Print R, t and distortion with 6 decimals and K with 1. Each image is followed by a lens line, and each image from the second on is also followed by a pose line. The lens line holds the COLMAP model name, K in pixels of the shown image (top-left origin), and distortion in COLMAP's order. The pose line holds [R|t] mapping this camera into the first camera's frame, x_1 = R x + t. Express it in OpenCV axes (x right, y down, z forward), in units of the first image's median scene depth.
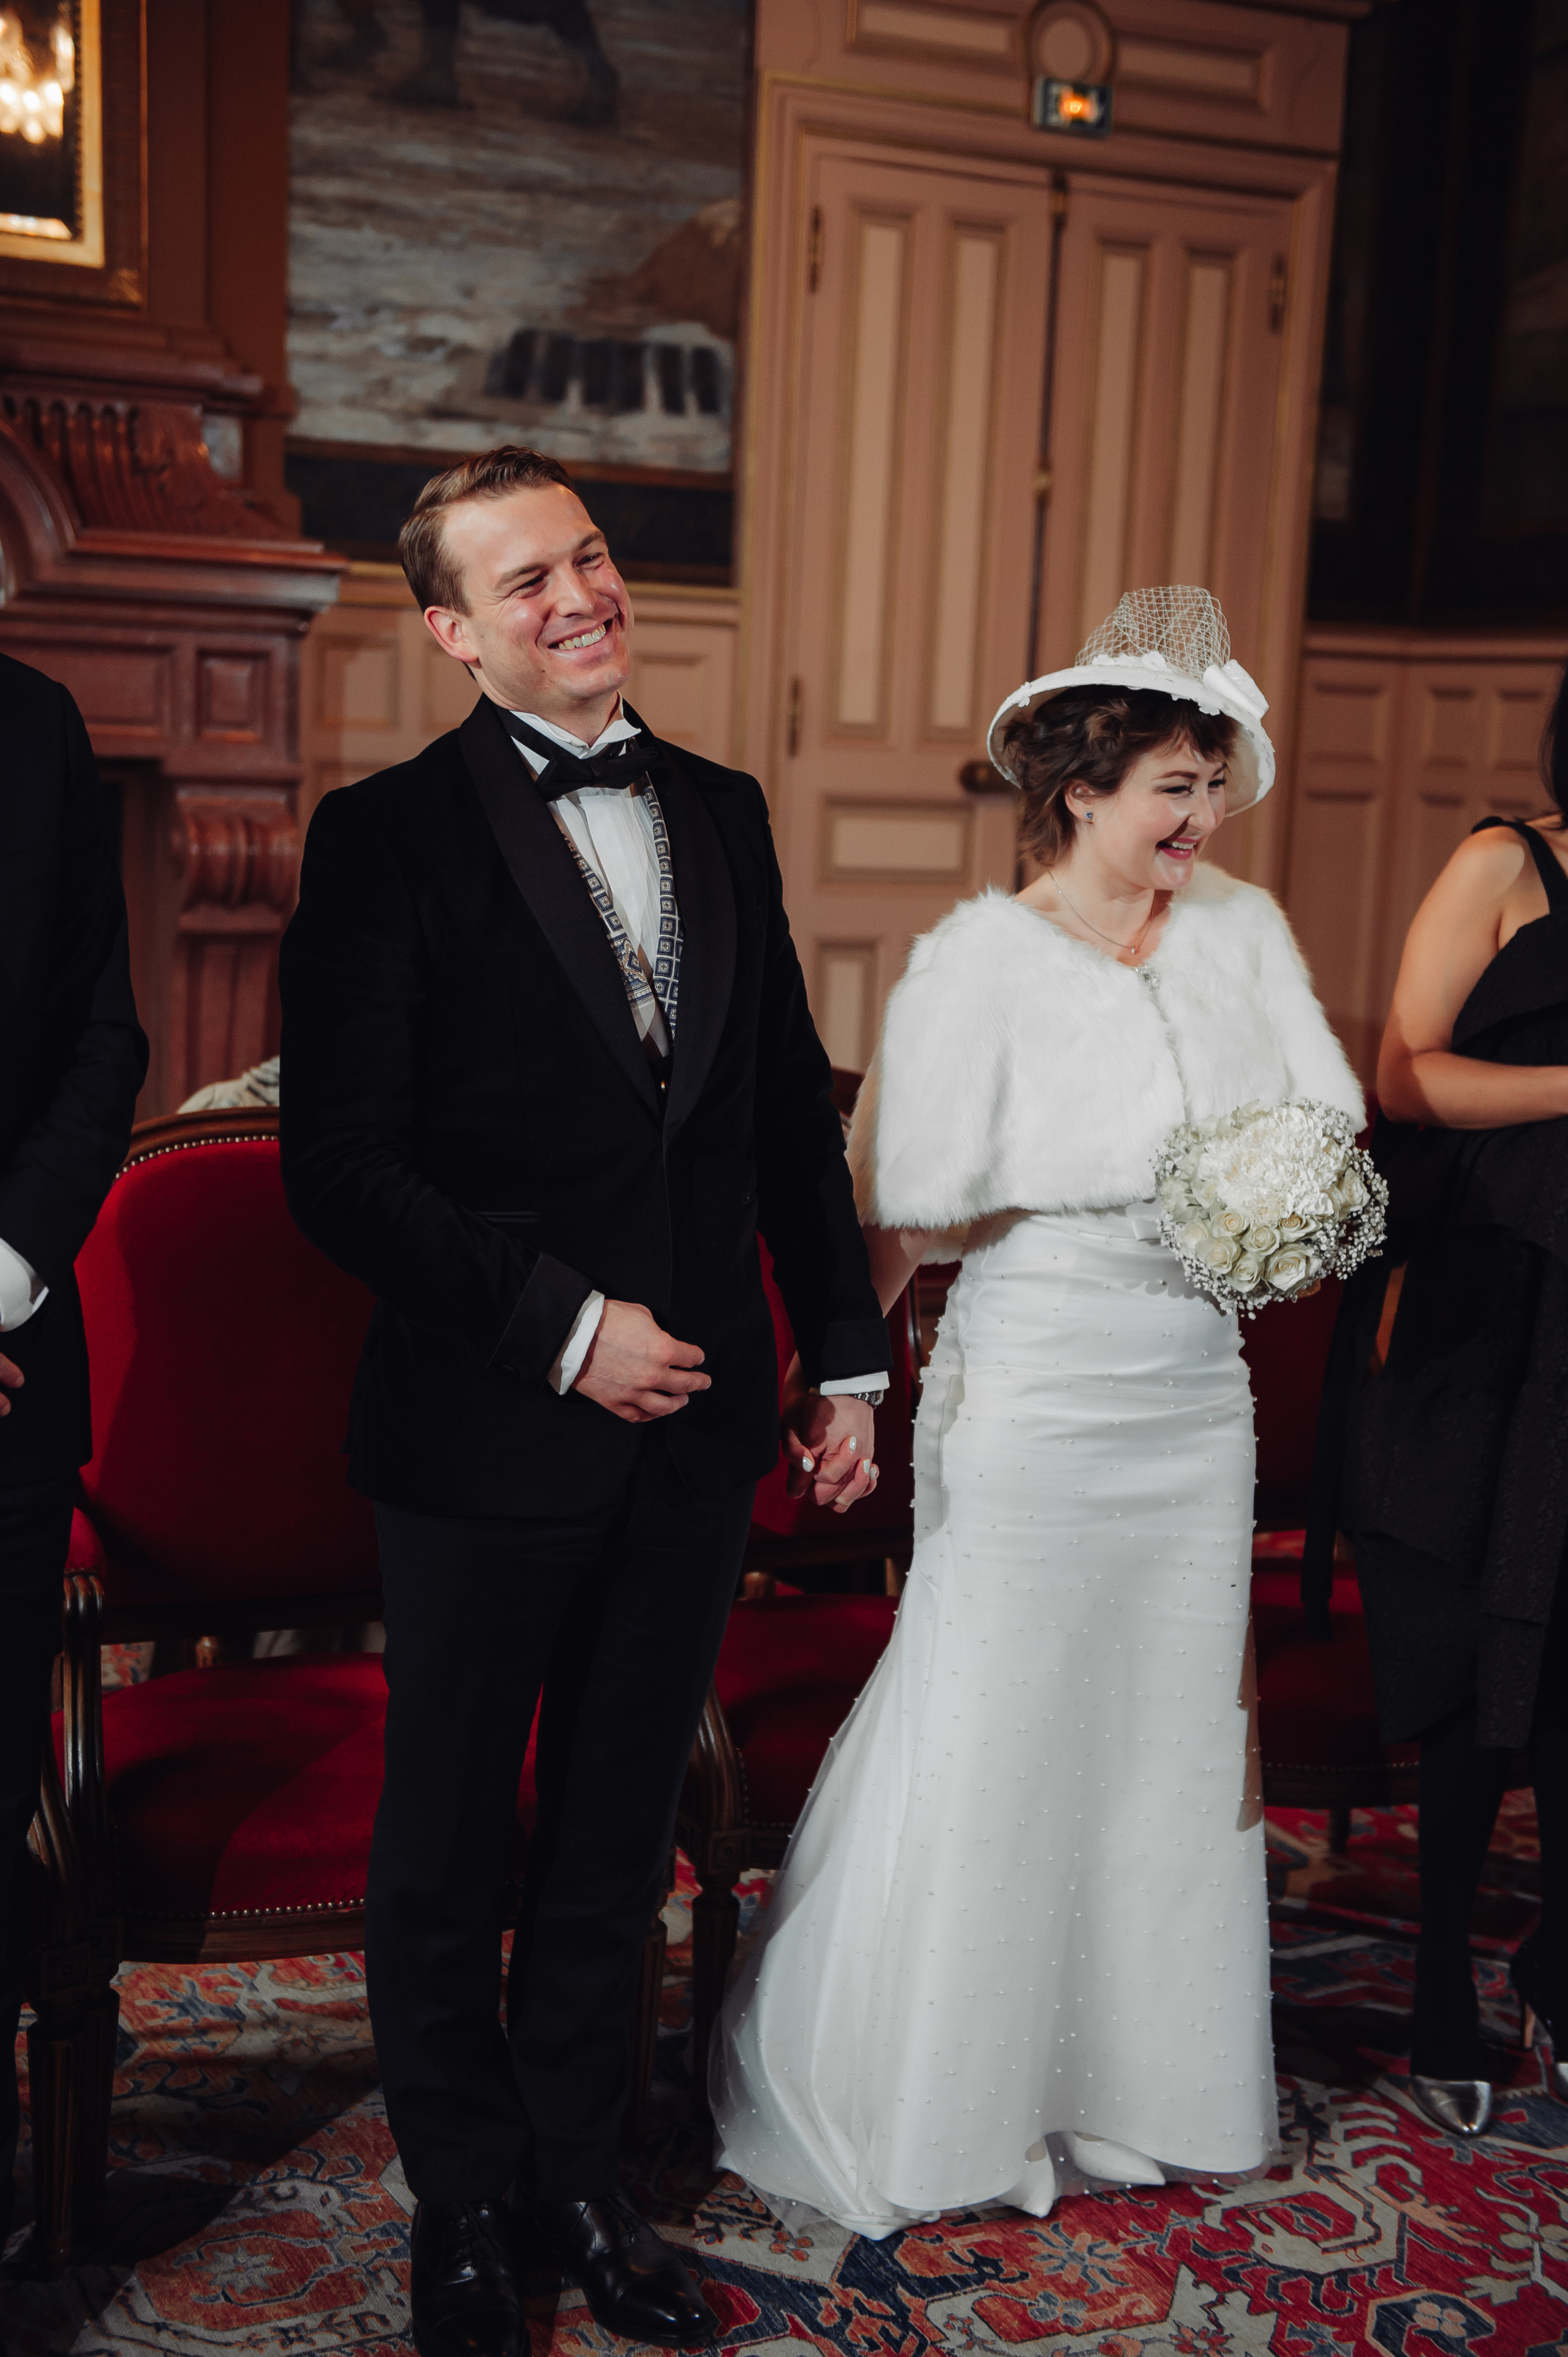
lens RADIAL K [[3131.6, 0, 784.0], [0, 3131.6, 1178.5], [0, 0, 1]] dist [0.122409, -0.003971]
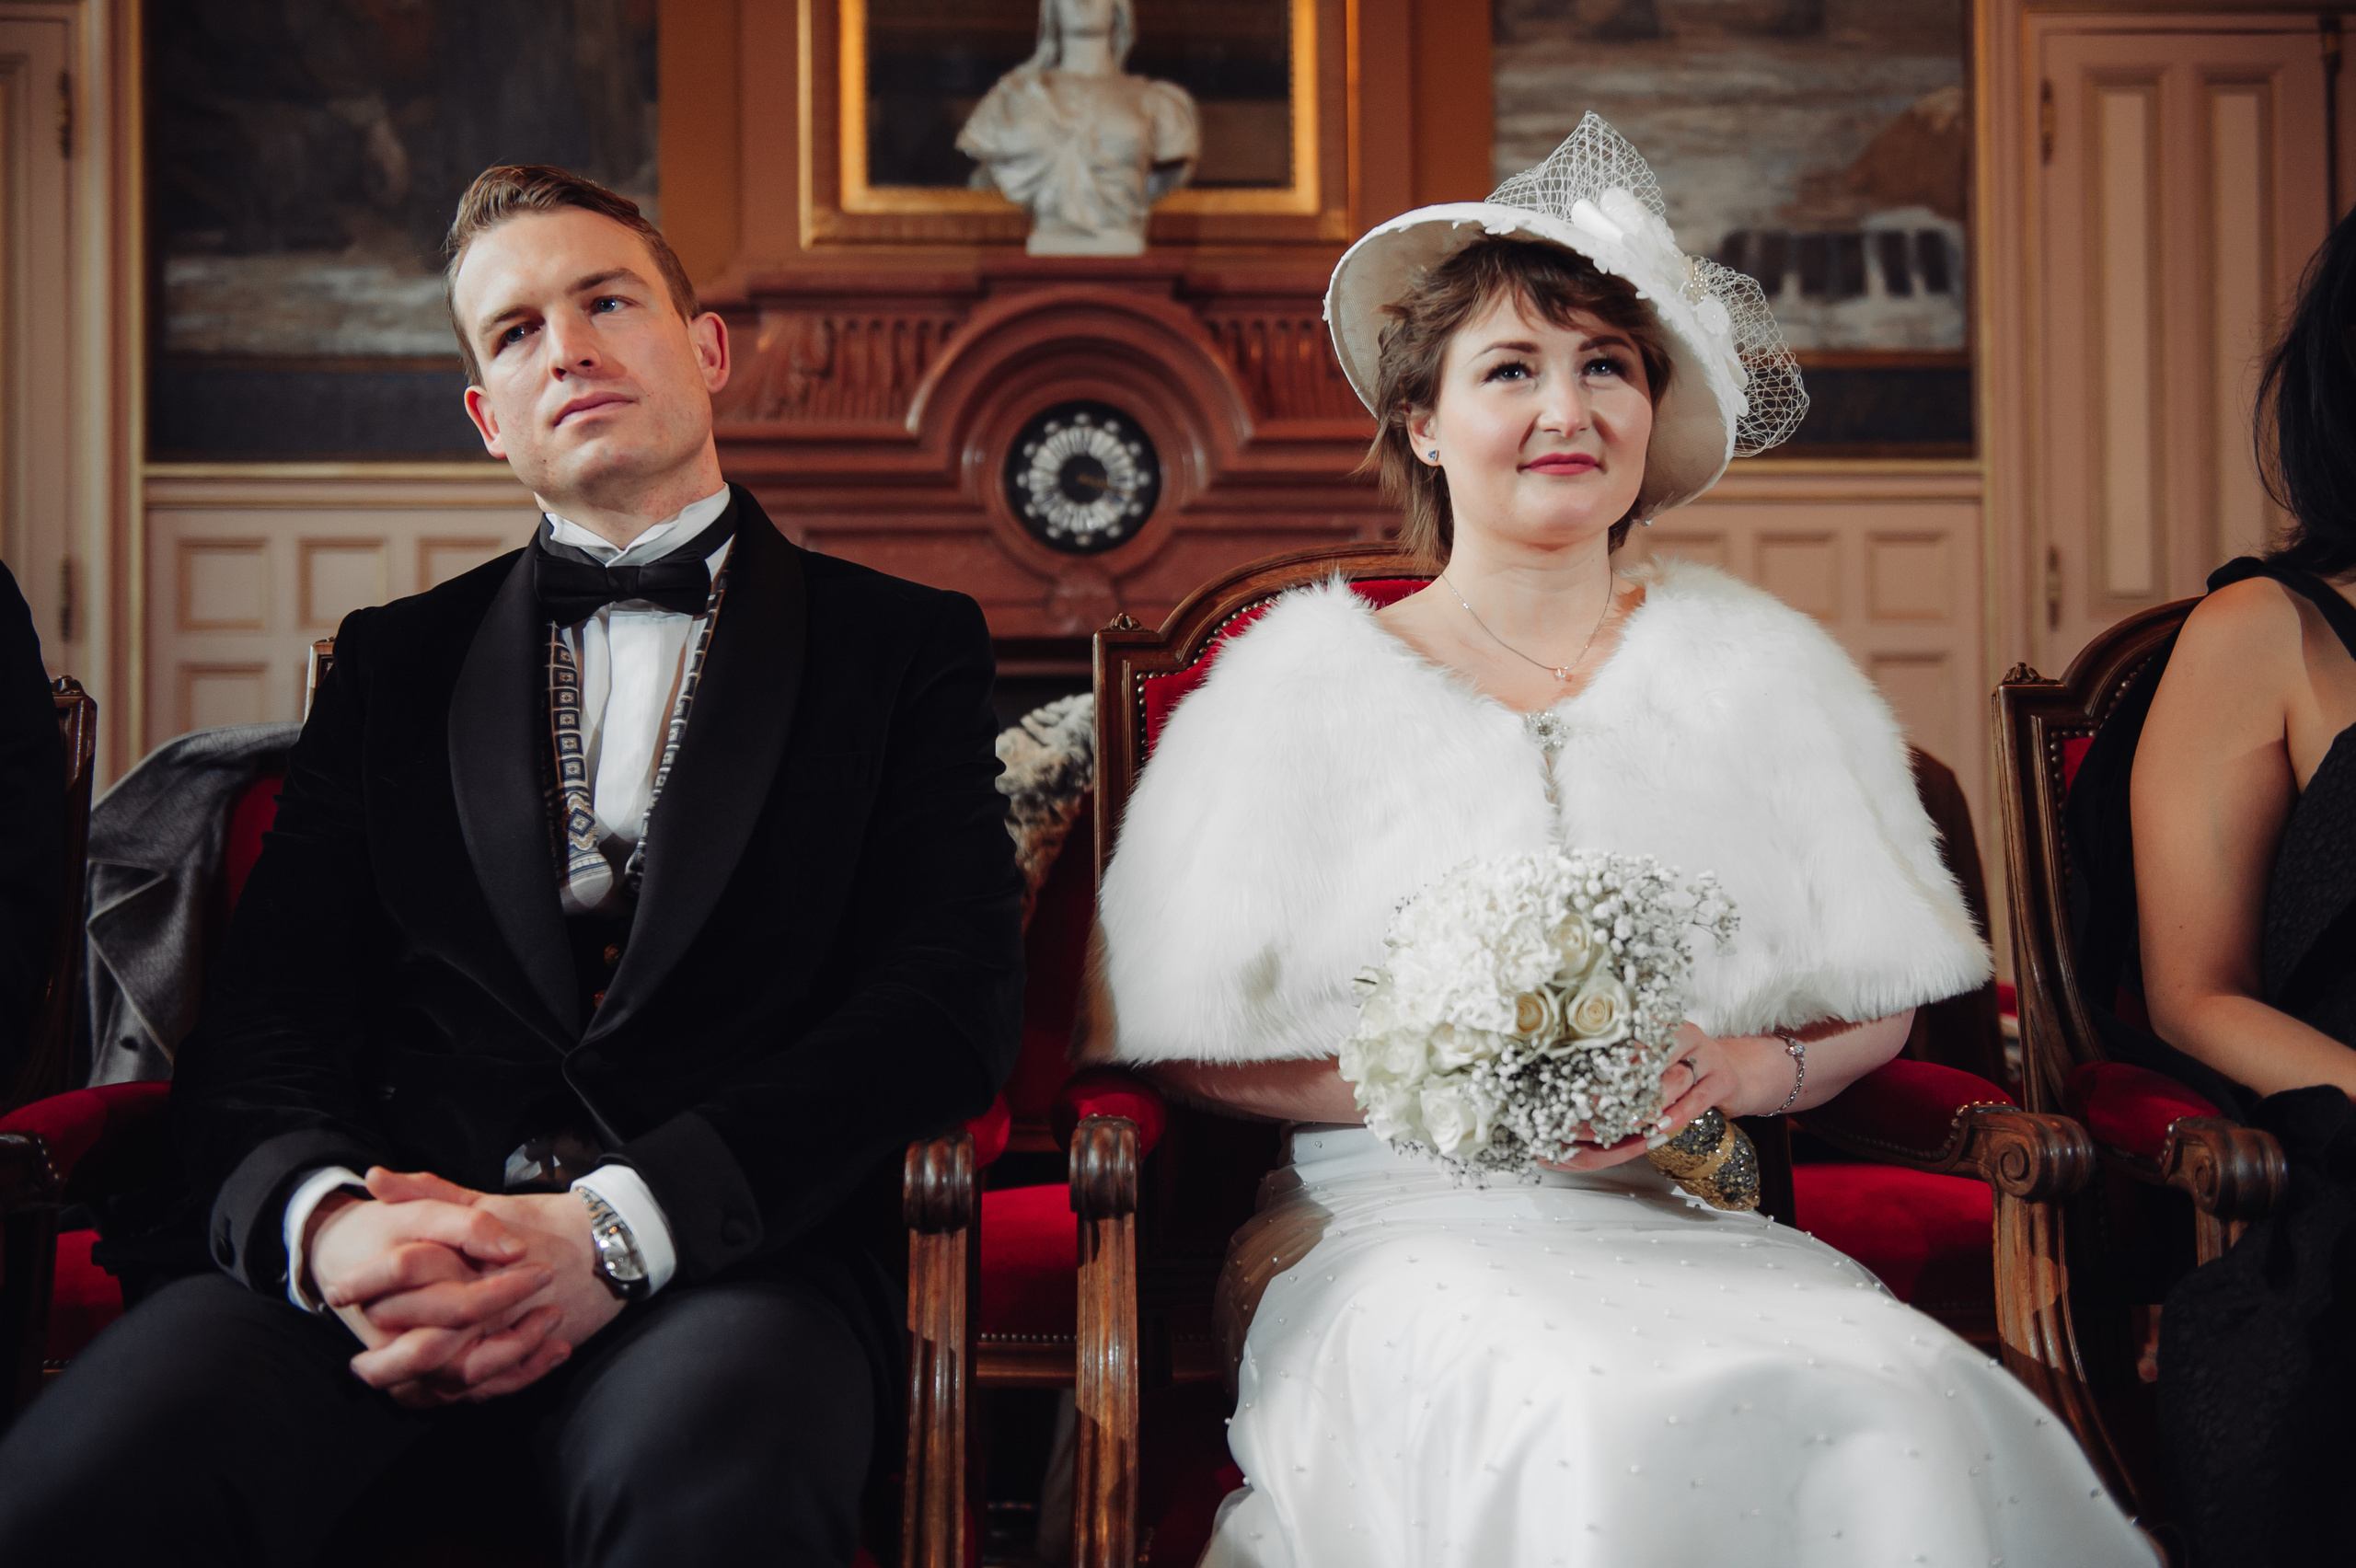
lens RADIAL K [[2384.8, 0, 1178.0], [0, 2384.8, 784.0], [0, 0, 1]] dist [0.040282, 0.000393]
pose [[0.905858, -0.065217, -0.418532, 0.067322], [-0.014997, 0.982519, -0.185558, 0.053914], [0.423317, 0.174366, 0.889044, 0.266909]]
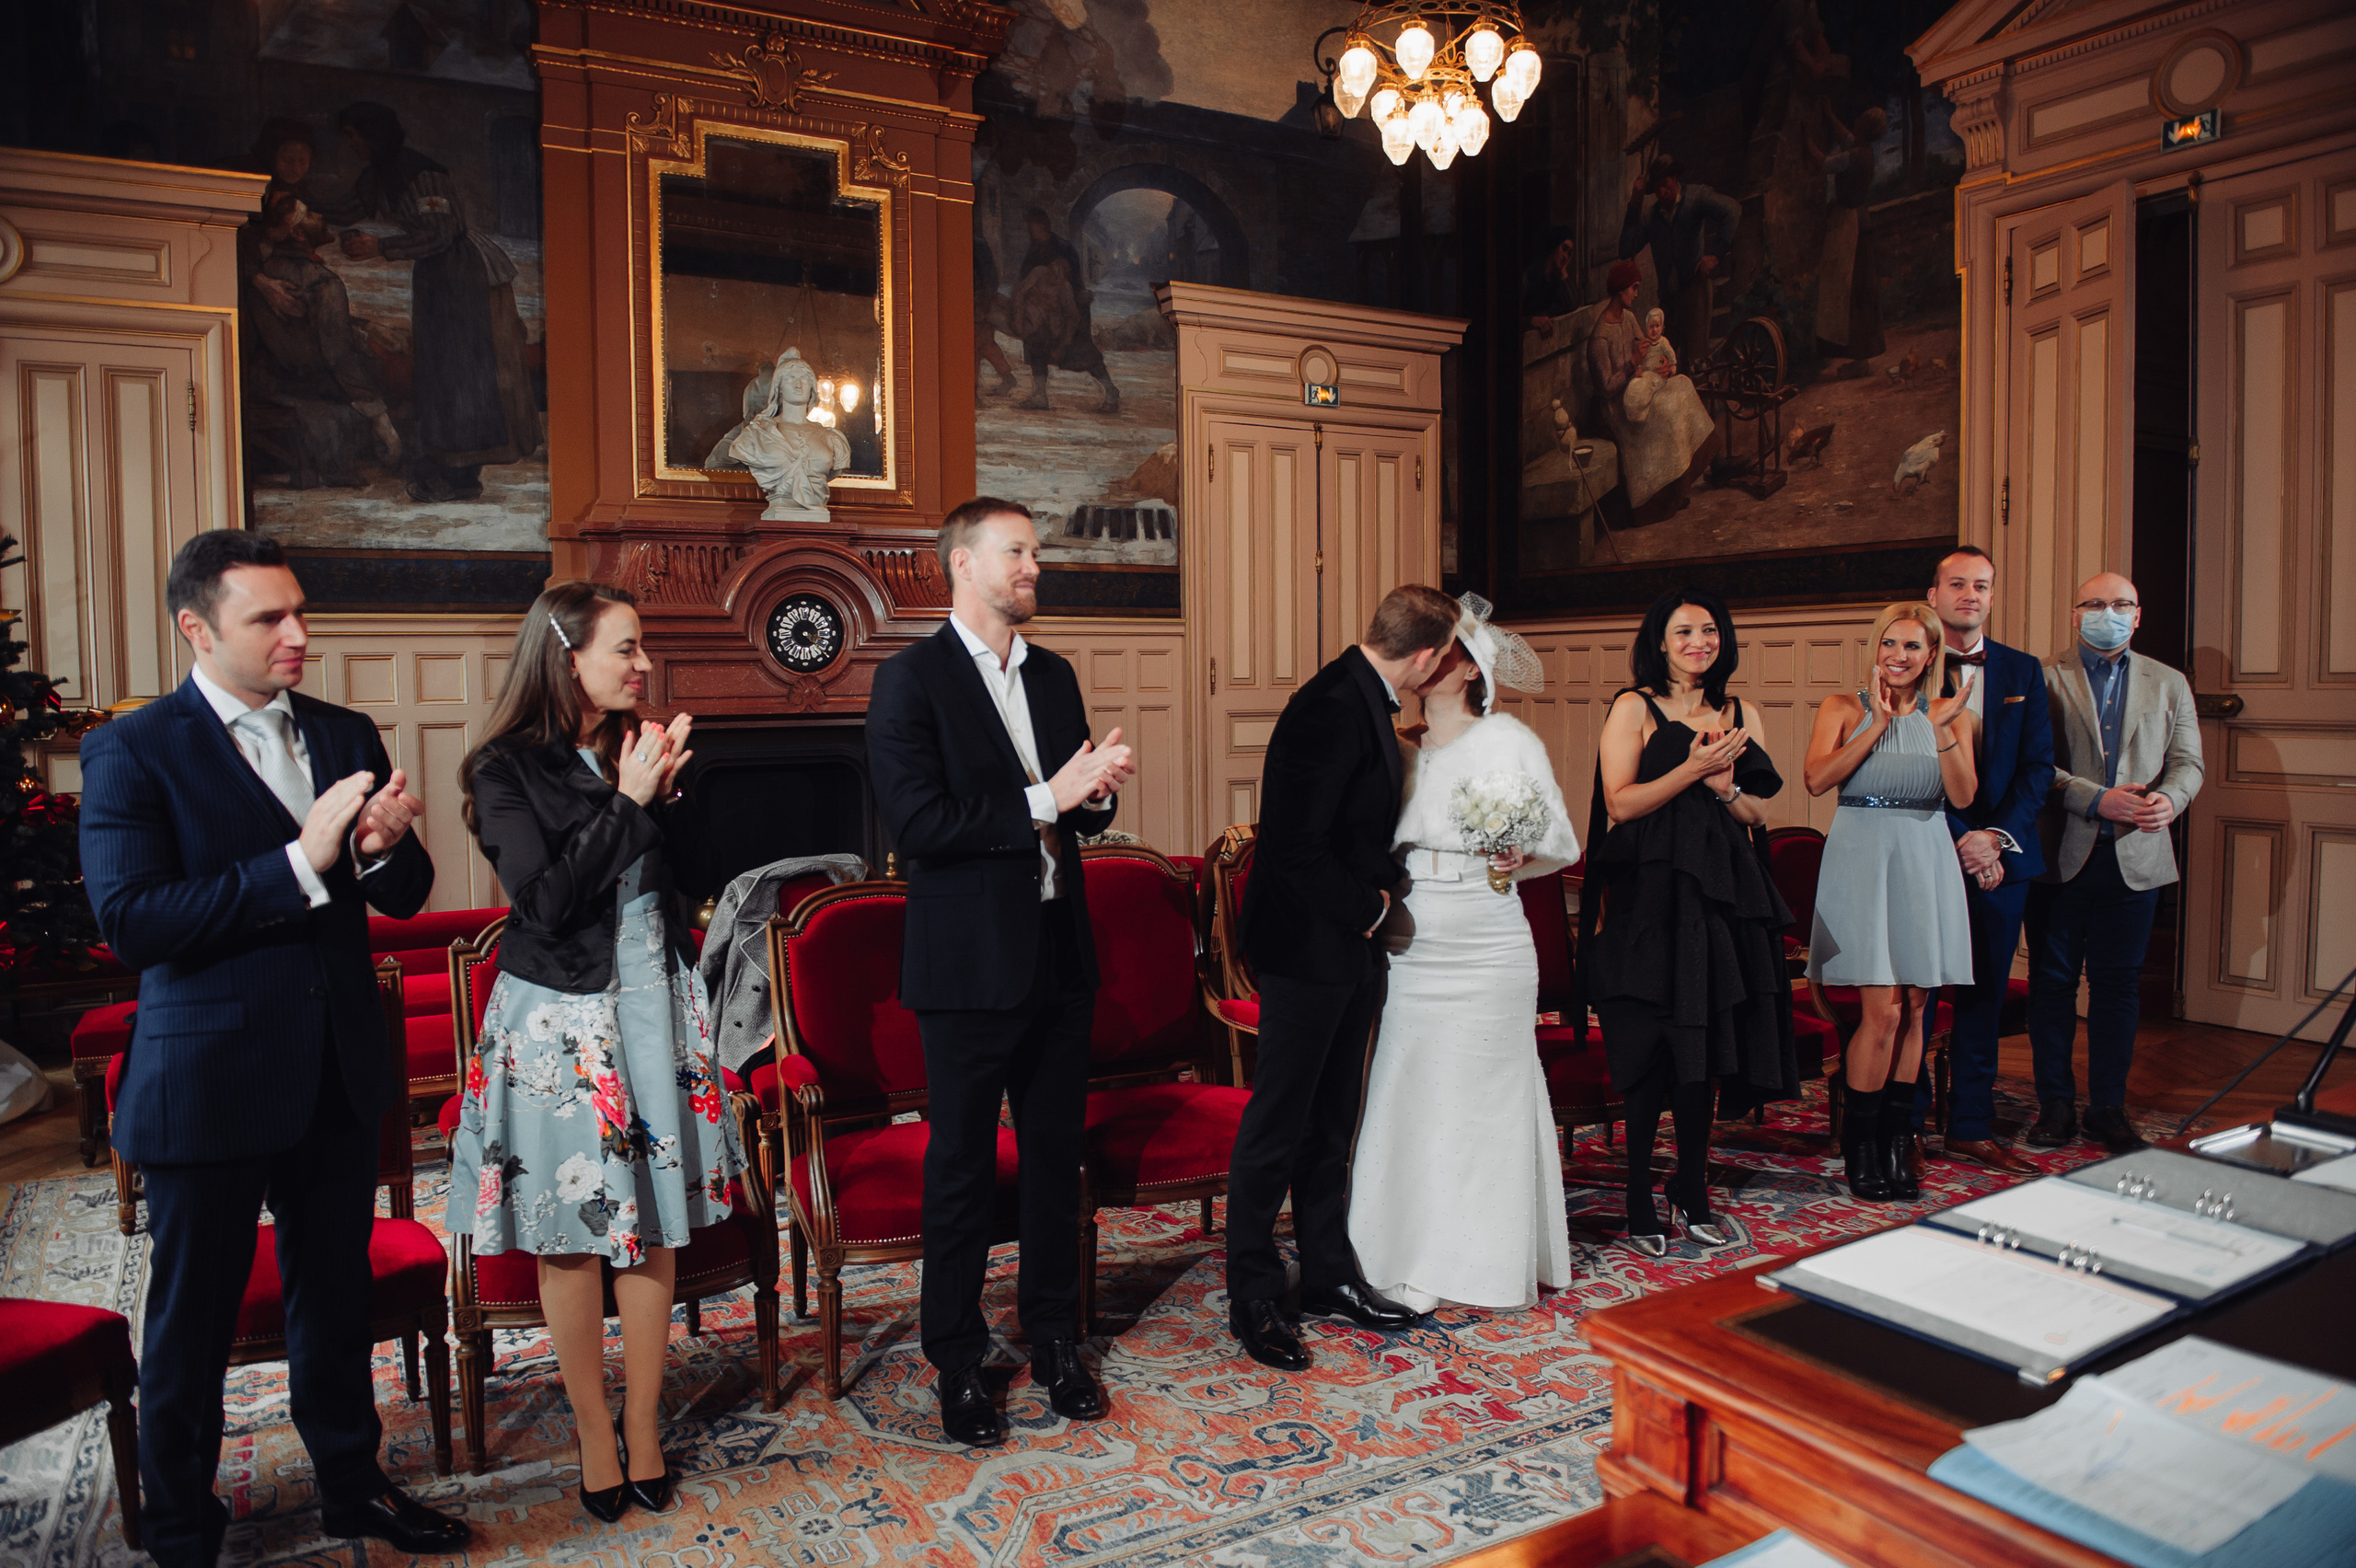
lens RADIAL K [[1609.6, 0, 1178.0], [0, 1609.6, 784.0], [0, 0, 1]] dist [-0.042389, -0.006768]
pose [[0.997746, -0.056288, 0.036538, -0.067744], [0.059173, 0.994760, -0.083373, 0.015017], [-0.031654, 0.085347, 0.995848, -0.075336]]
